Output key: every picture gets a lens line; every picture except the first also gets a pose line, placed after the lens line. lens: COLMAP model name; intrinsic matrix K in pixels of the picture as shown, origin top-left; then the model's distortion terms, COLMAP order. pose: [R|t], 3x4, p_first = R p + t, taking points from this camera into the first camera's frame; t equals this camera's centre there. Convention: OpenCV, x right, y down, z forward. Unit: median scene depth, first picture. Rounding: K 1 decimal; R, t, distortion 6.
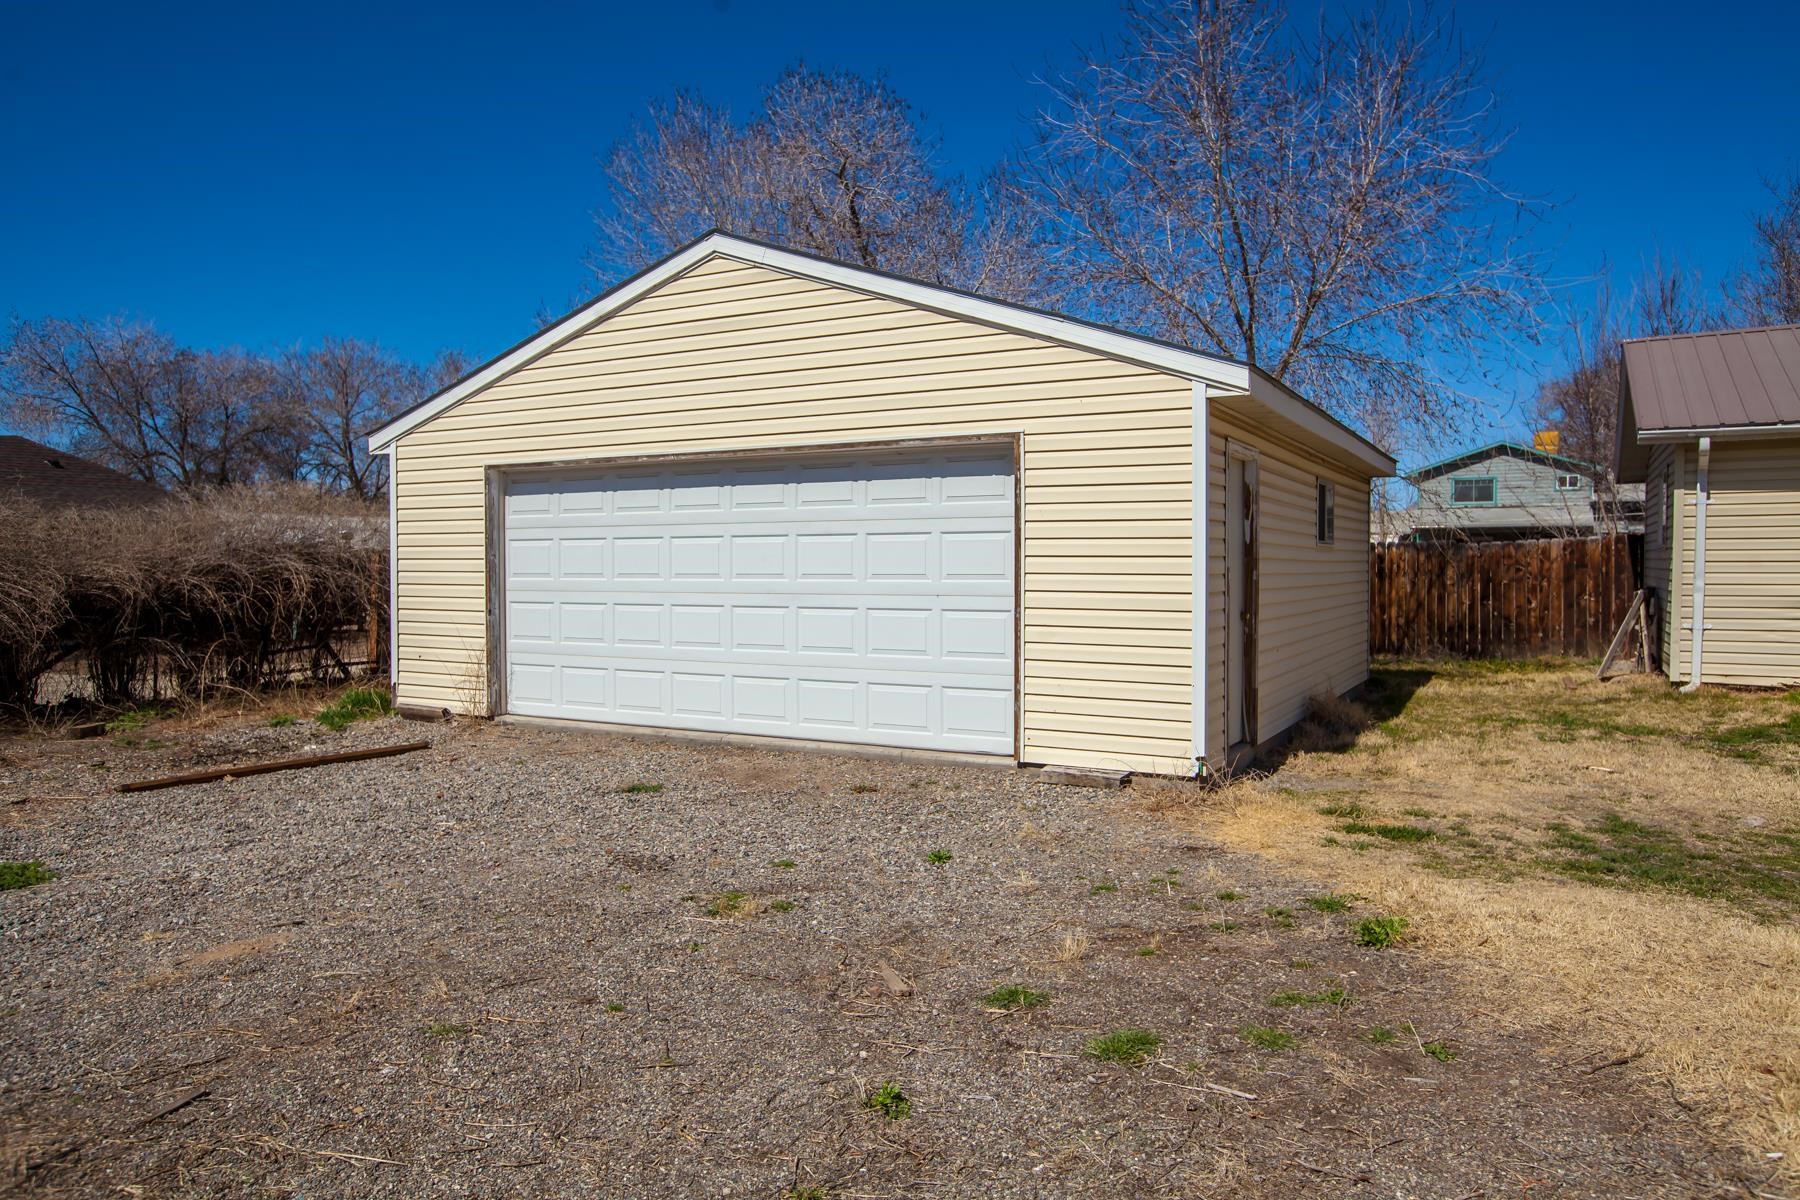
lens RADIAL K [[1206.7, 0, 889.7], [0, 1206.7, 593.5], [0, 0, 1]] dist [0.074478, 0.002438]
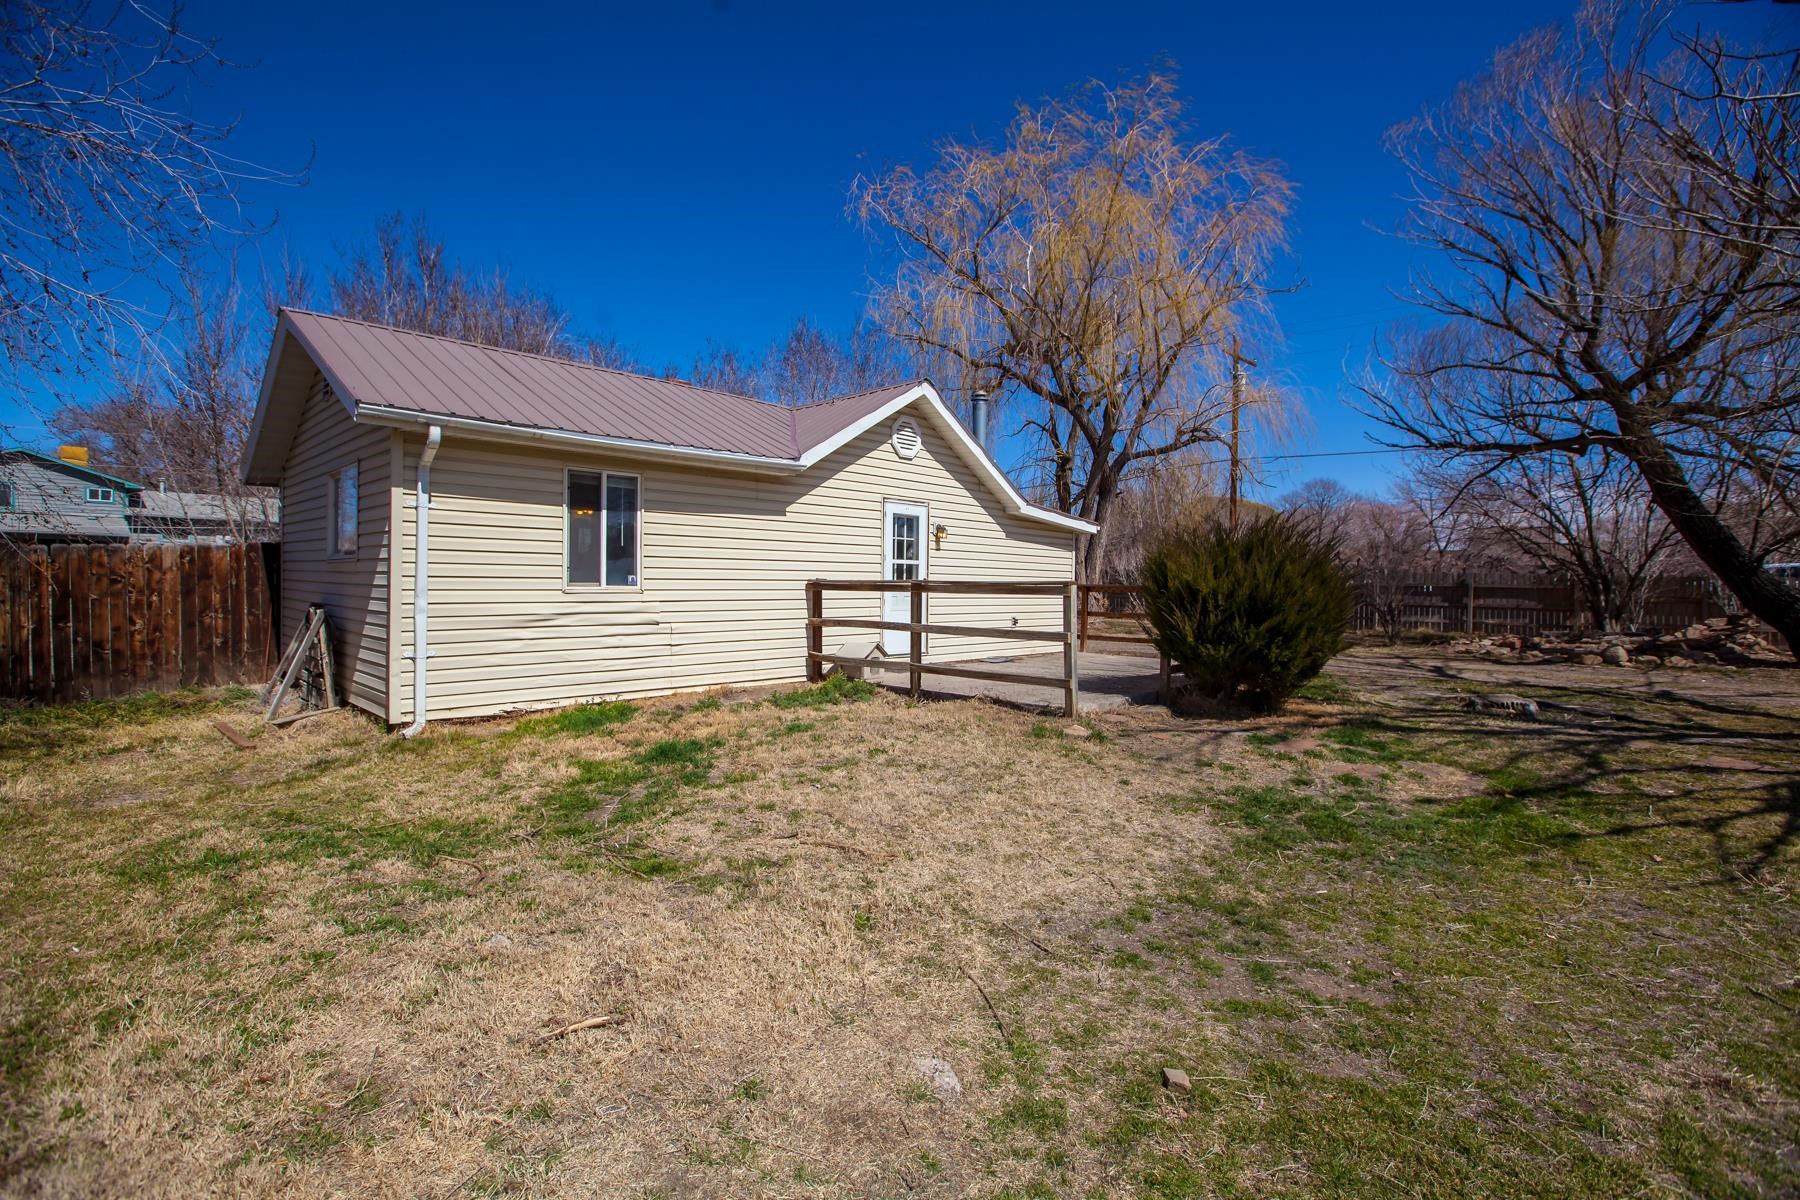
lens RADIAL K [[794.4, 0, 885.0], [0, 794.4, 591.7], [0, 0, 1]] dist [0.000482, -0.000769]
pose [[0.266214, -0.012646, 0.963831, 0.160391], [0.011174, 0.999887, 0.010032, -0.012771], [-0.963849, 0.008099, 0.266326, 0.408120]]
